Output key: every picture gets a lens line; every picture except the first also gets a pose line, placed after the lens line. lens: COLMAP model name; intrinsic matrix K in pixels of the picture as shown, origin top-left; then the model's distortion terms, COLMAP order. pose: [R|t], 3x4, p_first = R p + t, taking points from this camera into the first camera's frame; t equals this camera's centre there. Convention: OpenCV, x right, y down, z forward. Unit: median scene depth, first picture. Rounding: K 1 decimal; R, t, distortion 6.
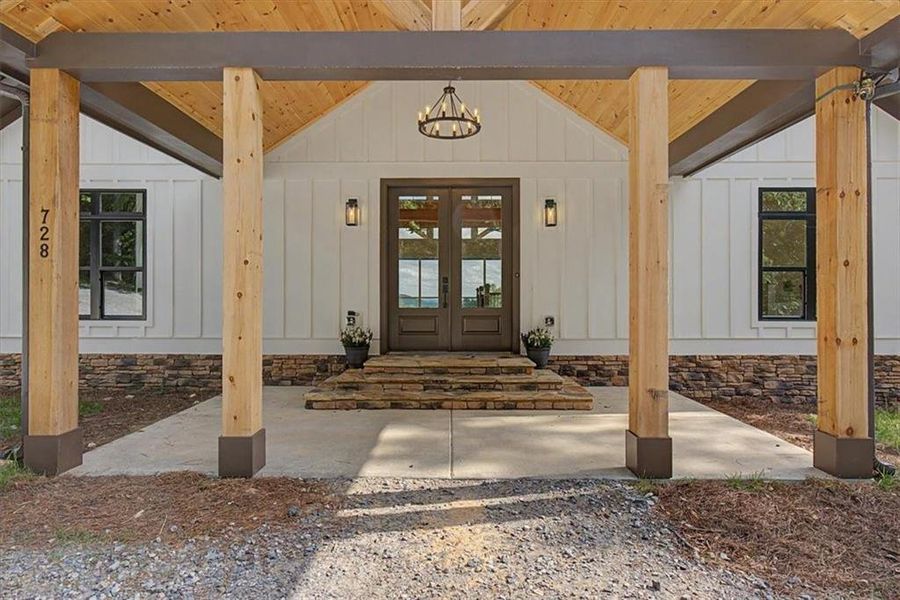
lens RADIAL K [[431.1, 0, 452.4], [0, 431.1, 295.6], [0, 0, 1]] dist [-0.018173, 0.000777]
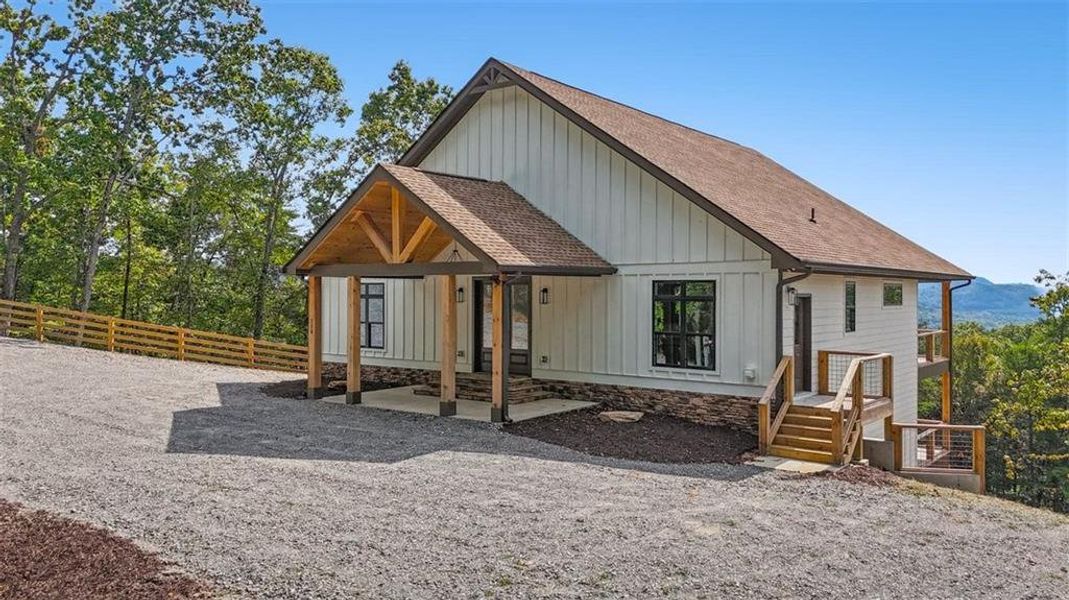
lens RADIAL K [[807.6, 0, 534.5], [0, 807.6, 300.0], [0, 0, 1]] dist [0.141856, -0.105133]
pose [[0.795147, 0.005325, -0.606393, 2.161865], [0.015452, 0.999459, 0.029038, -0.273393], [0.606220, -0.032459, 0.794635, -1.593479]]
